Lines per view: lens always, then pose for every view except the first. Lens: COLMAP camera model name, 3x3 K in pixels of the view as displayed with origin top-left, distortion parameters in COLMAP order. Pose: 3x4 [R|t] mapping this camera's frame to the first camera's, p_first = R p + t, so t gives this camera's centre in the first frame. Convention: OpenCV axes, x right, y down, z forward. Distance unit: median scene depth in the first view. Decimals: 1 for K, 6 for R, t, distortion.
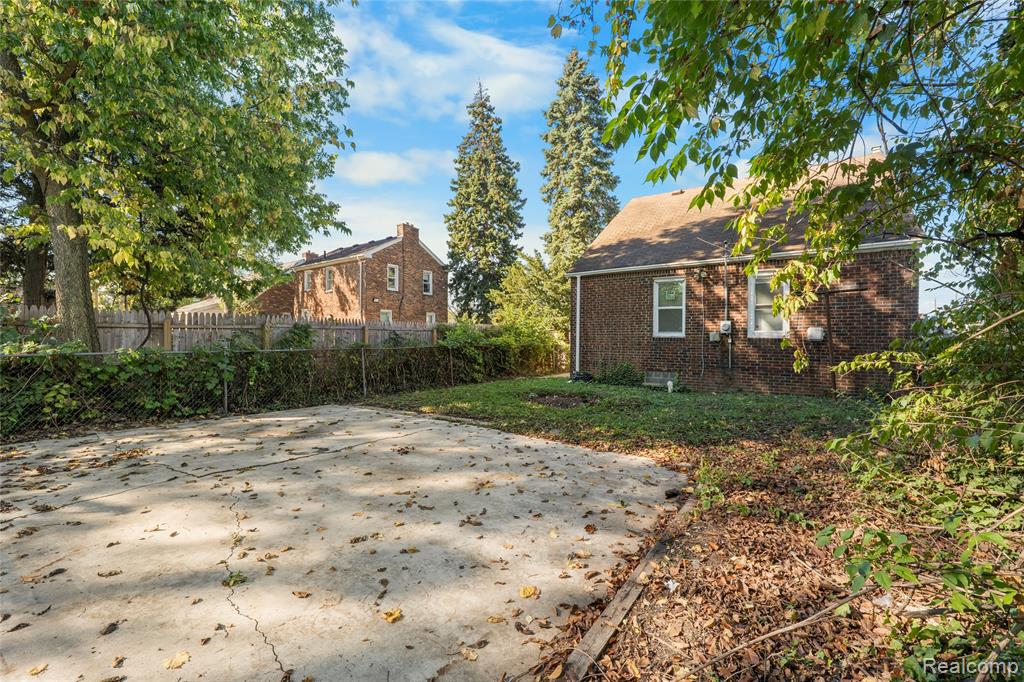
lens RADIAL K [[425.8, 0, 512.1], [0, 425.8, 340.5], [0, 0, 1]] dist [-0.009371, 0.000079]
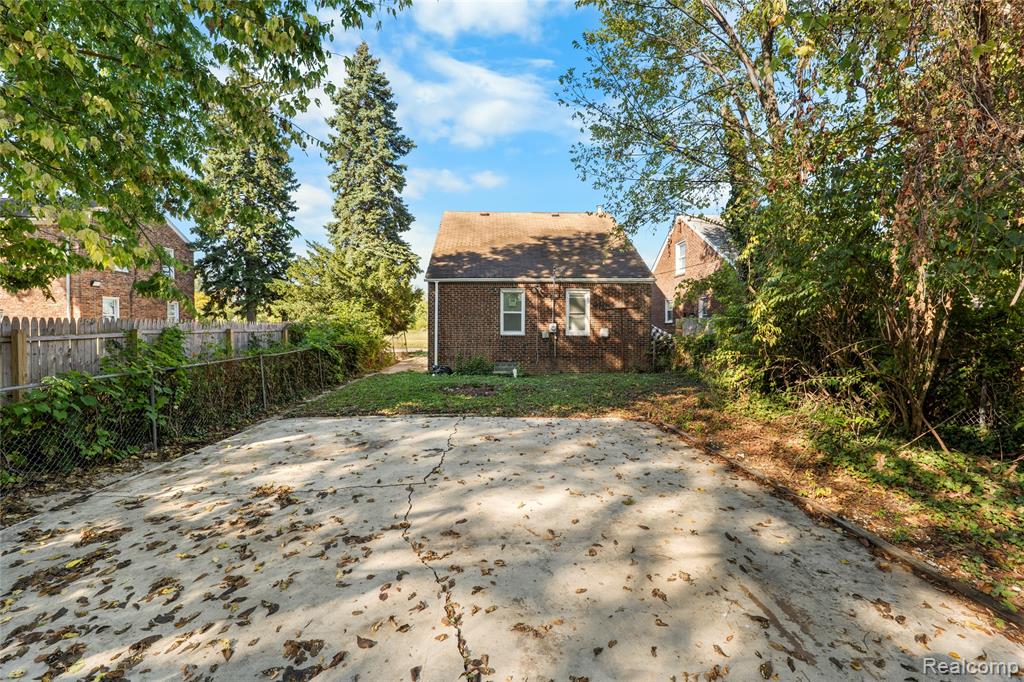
lens RADIAL K [[425.8, 0, 510.2], [0, 425.8, 337.0], [0, 0, 1]] dist [-0.009371, 0.000079]
pose [[0.782490, -0.021403, 0.622295, -0.454088], [0.006659, 0.999640, 0.026008, -0.036879], [-0.622627, -0.016208, 0.782351, -0.014828]]
